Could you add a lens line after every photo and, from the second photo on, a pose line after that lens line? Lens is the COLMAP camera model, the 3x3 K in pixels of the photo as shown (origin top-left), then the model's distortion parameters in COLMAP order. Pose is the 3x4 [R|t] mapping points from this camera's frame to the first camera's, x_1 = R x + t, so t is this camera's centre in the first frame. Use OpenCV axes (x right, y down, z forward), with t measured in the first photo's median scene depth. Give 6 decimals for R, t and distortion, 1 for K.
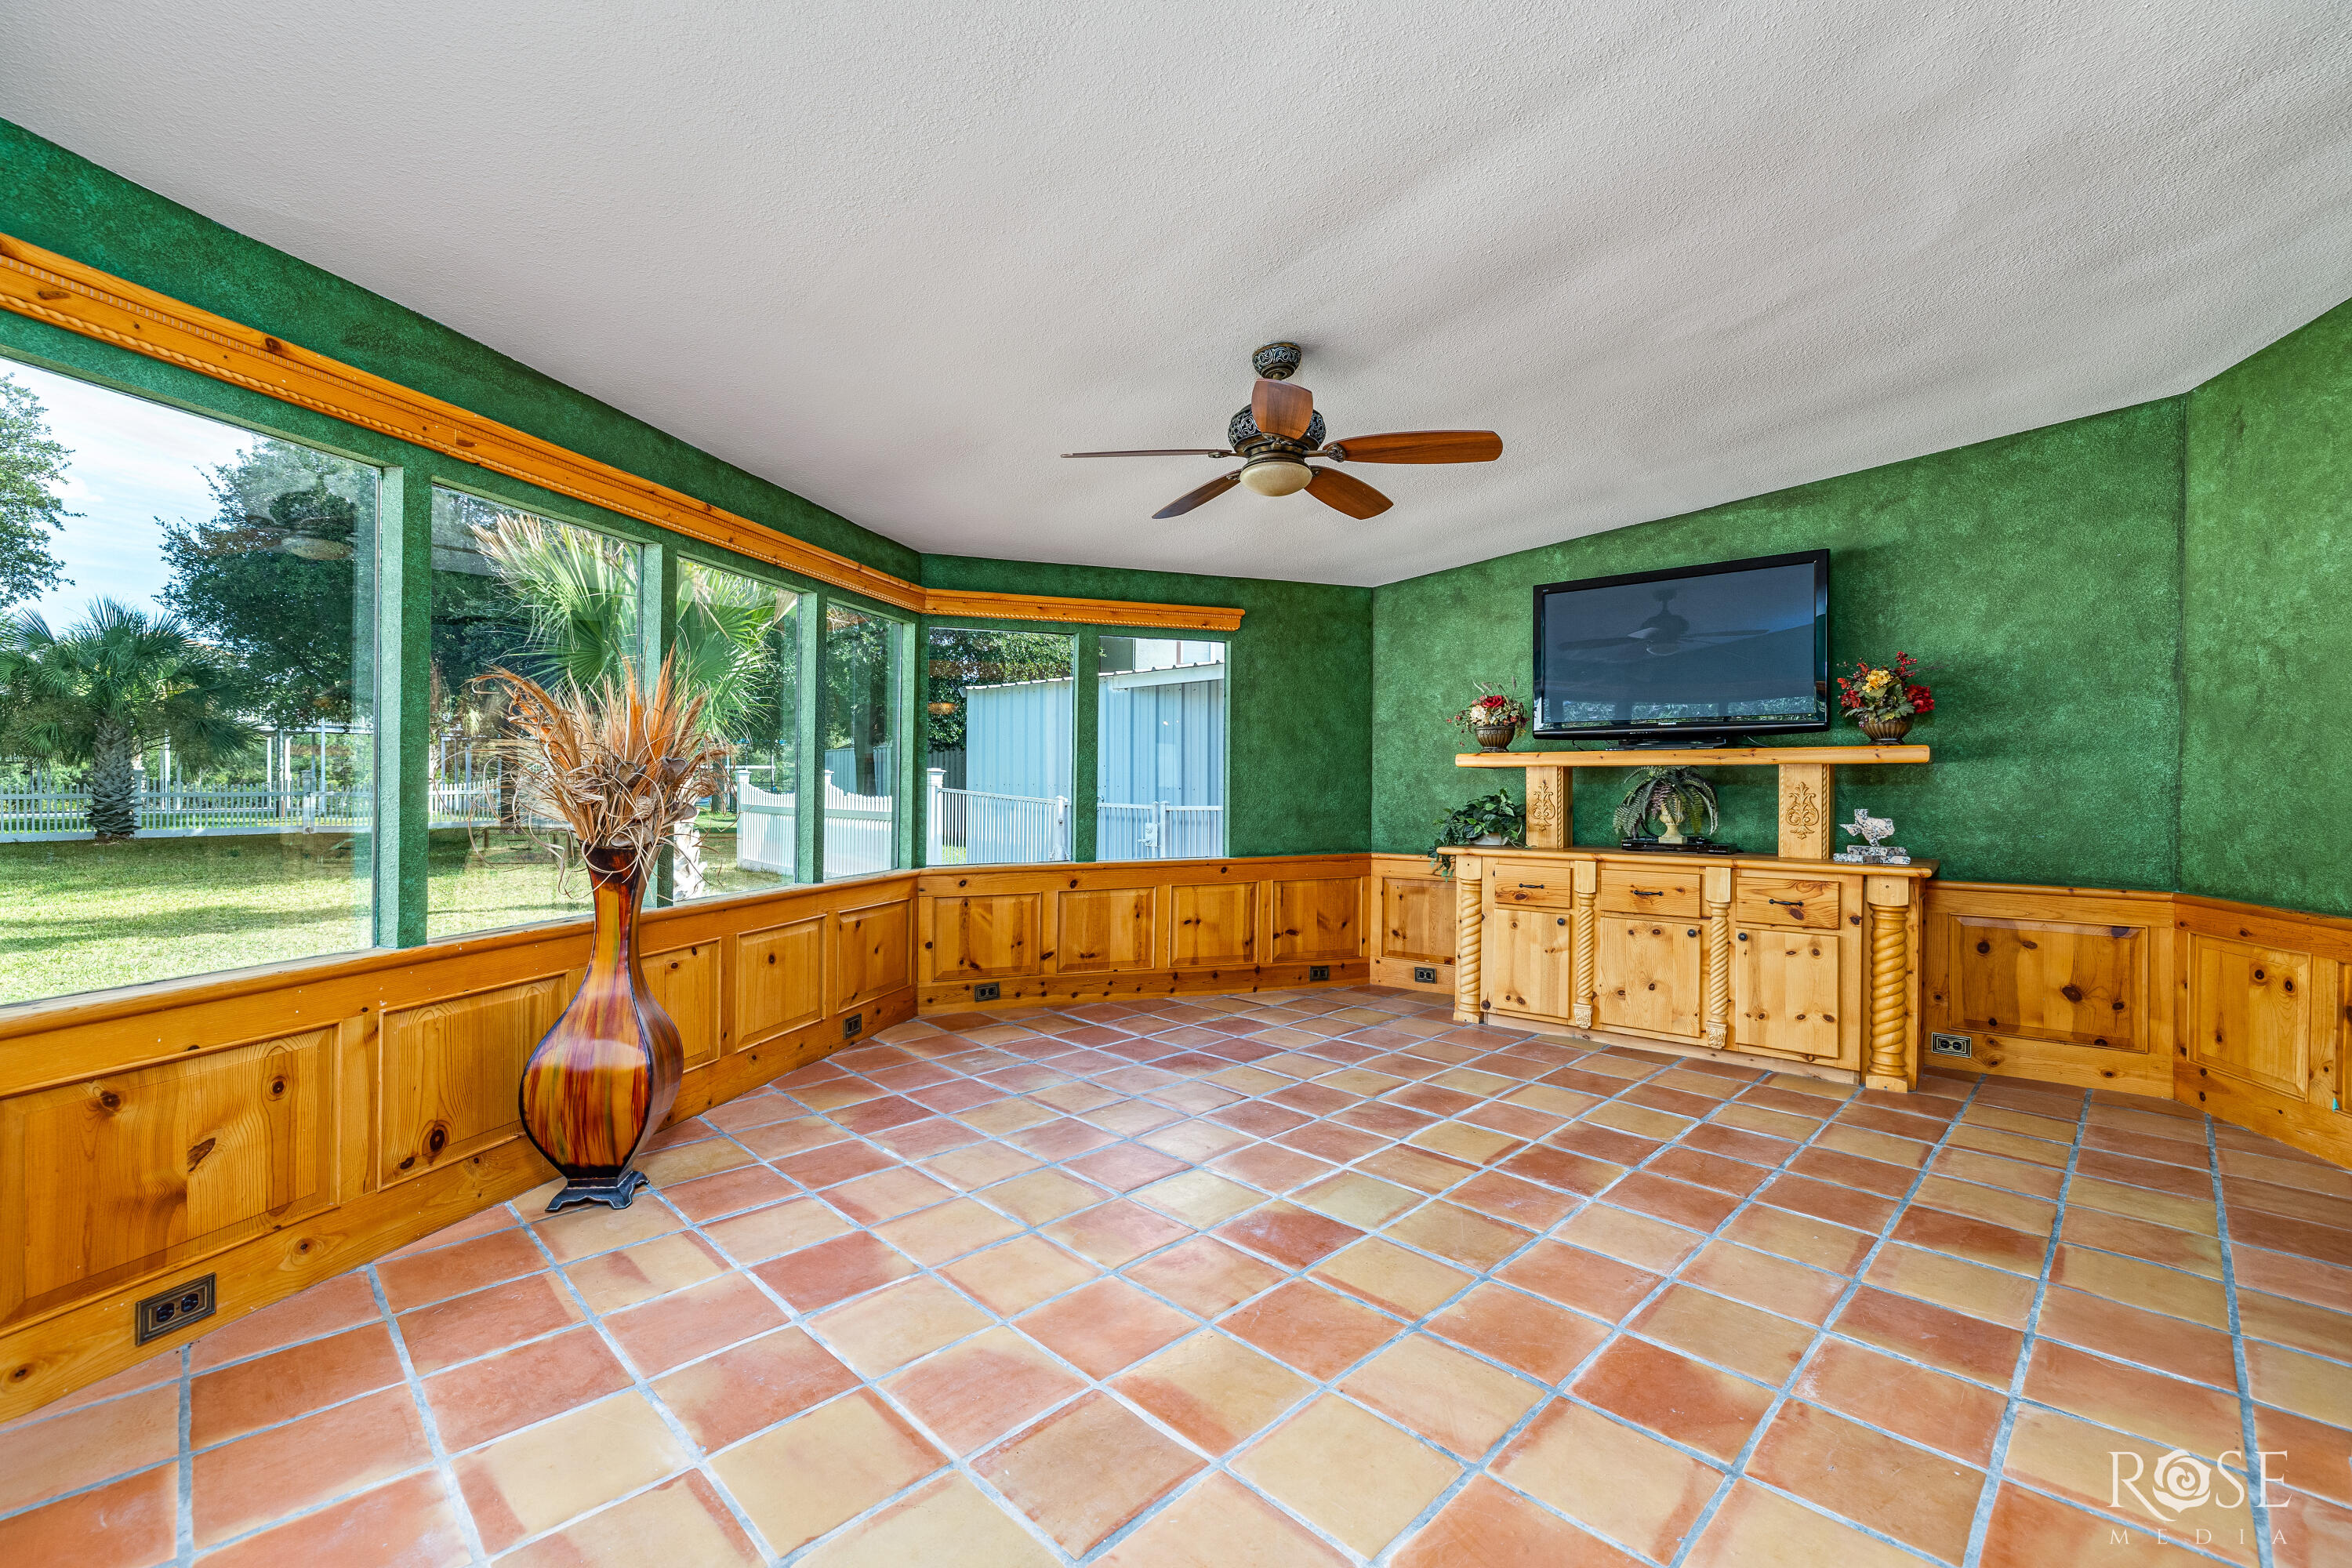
lens RADIAL K [[985.9, 0, 1172.6], [0, 985.9, 784.8], [0, 0, 1]] dist [-0.001188, -0.000102]
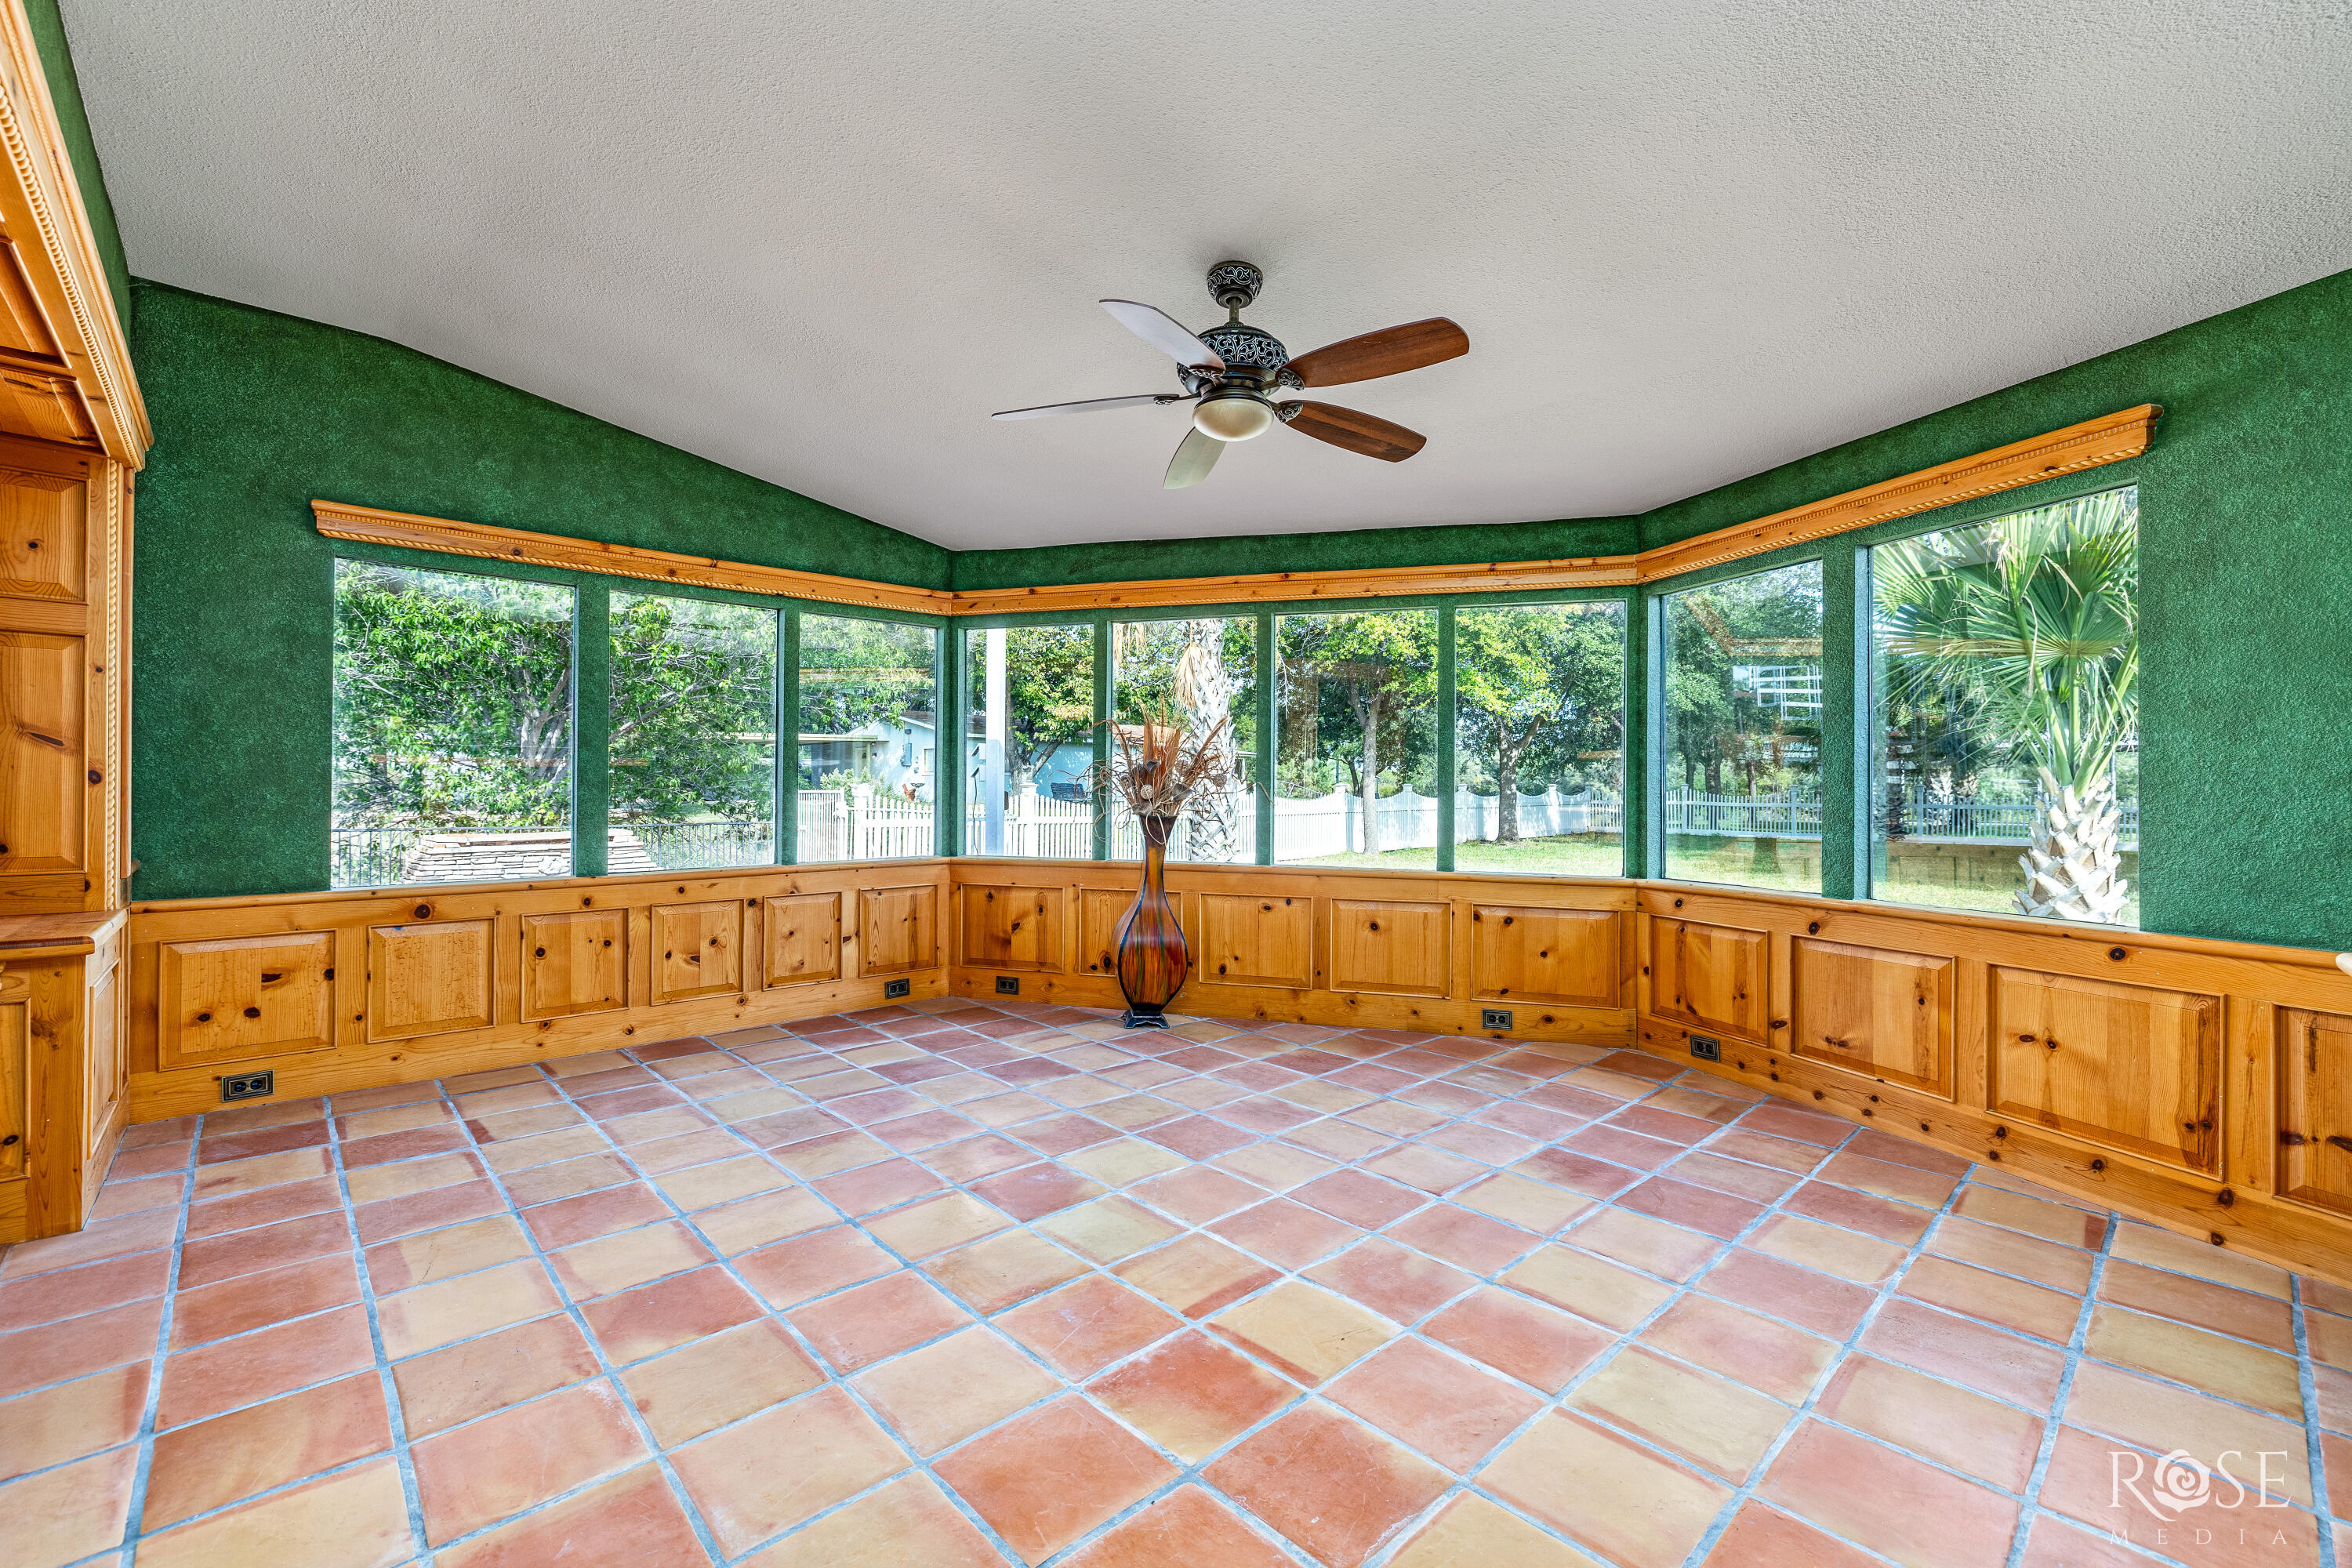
lens RADIAL K [[985.9, 0, 1172.6], [0, 985.9, 784.8], [0, 0, 1]] dist [-0.001188, -0.000102]
pose [[-0.033620, -0.007817, -0.999404, 0.898054], [-0.009941, 0.999923, -0.007486, 0.018776], [0.999385, 0.009683, -0.033695, 0.897258]]
